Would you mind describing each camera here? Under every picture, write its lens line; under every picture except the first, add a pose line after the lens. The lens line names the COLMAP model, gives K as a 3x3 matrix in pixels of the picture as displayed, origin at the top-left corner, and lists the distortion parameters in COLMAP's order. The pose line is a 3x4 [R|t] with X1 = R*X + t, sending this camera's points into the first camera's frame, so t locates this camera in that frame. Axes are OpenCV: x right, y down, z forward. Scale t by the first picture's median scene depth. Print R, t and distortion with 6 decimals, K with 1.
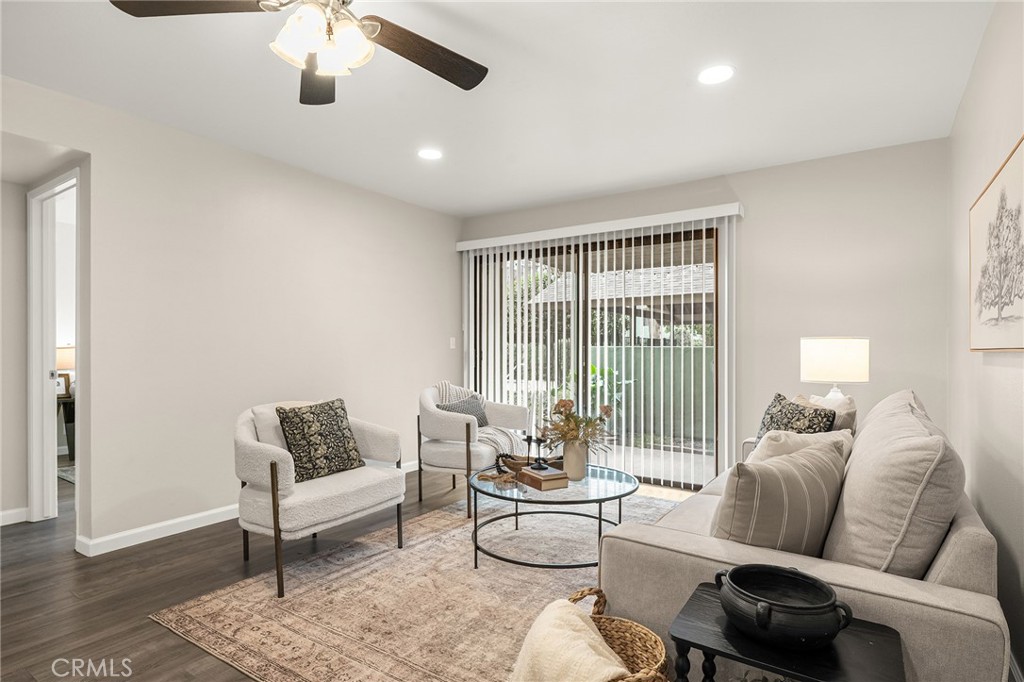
lens RADIAL K [[529.1, 0, 512.0], [0, 529.1, 341.0], [0, 0, 1]] dist [-0.029243, -0.000185]
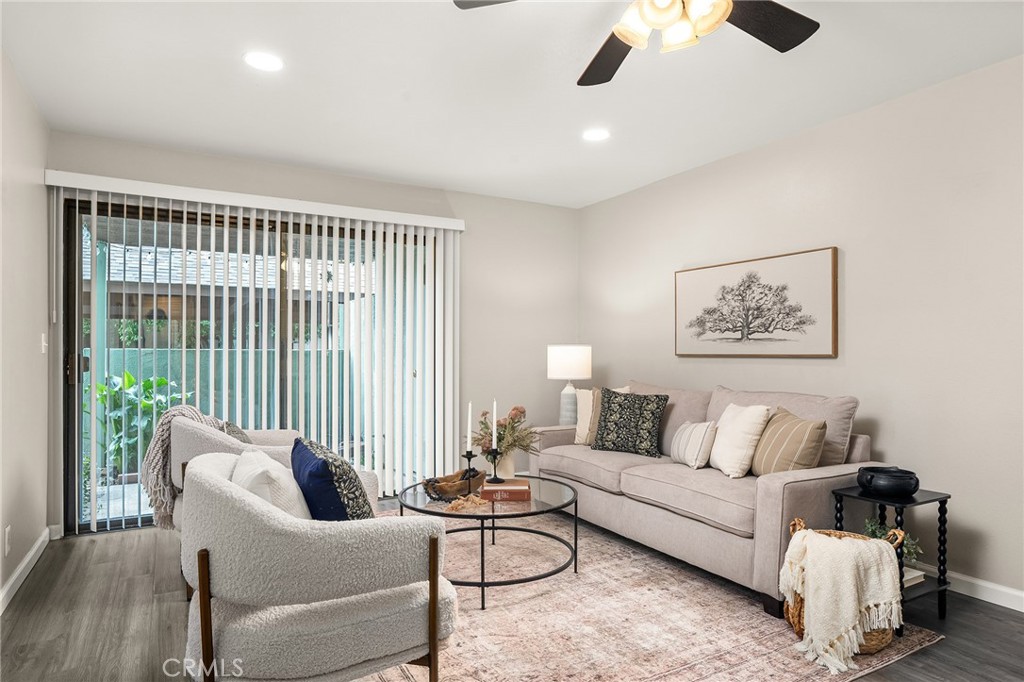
lens RADIAL K [[591.8, 0, 512.0], [0, 591.8, 341.0], [0, 0, 1]] dist [-0.006021, -0.000679]
pose [[0.454760, 0.015166, 0.890485, -0.837871], [-0.014064, 0.999853, -0.009846, 0.000178], [-0.890503, -0.008046, 0.454906, 0.473020]]
